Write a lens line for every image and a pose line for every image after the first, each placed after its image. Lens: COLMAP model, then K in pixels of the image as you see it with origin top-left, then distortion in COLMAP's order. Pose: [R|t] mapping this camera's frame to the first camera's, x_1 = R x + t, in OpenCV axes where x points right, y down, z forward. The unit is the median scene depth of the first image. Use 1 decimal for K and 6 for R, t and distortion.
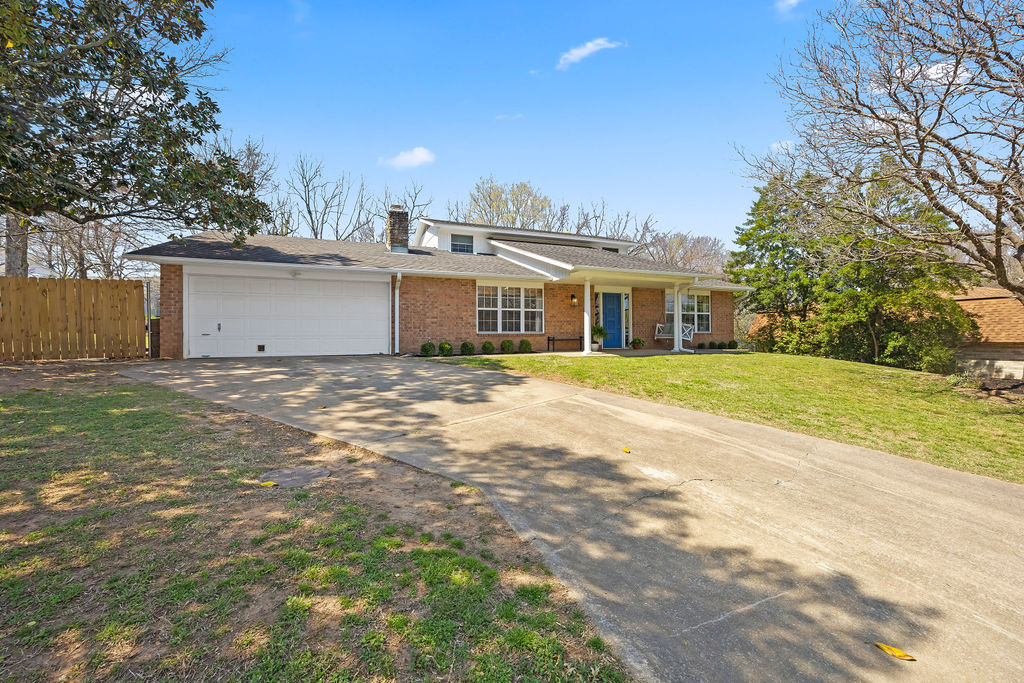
lens RADIAL K [[409.2, 0, 507.0], [0, 409.2, 330.0], [0, 0, 1]] dist [-0.005731, 0.001330]
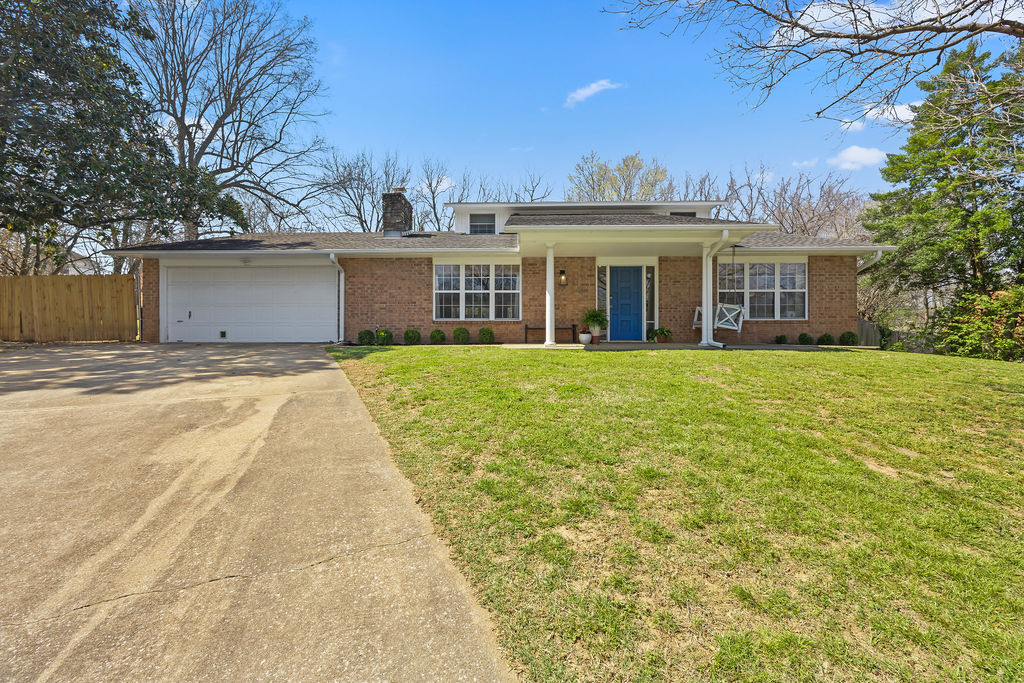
lens RADIAL K [[409.2, 0, 506.2], [0, 409.2, 337.7], [0, 0, 1]] dist [-0.005731, 0.001330]
pose [[0.917982, 0.007026, -0.396560, 0.375290], [0.000594, 0.999818, 0.019091, 0.026010], [0.396622, -0.017761, 0.917810, 0.252655]]
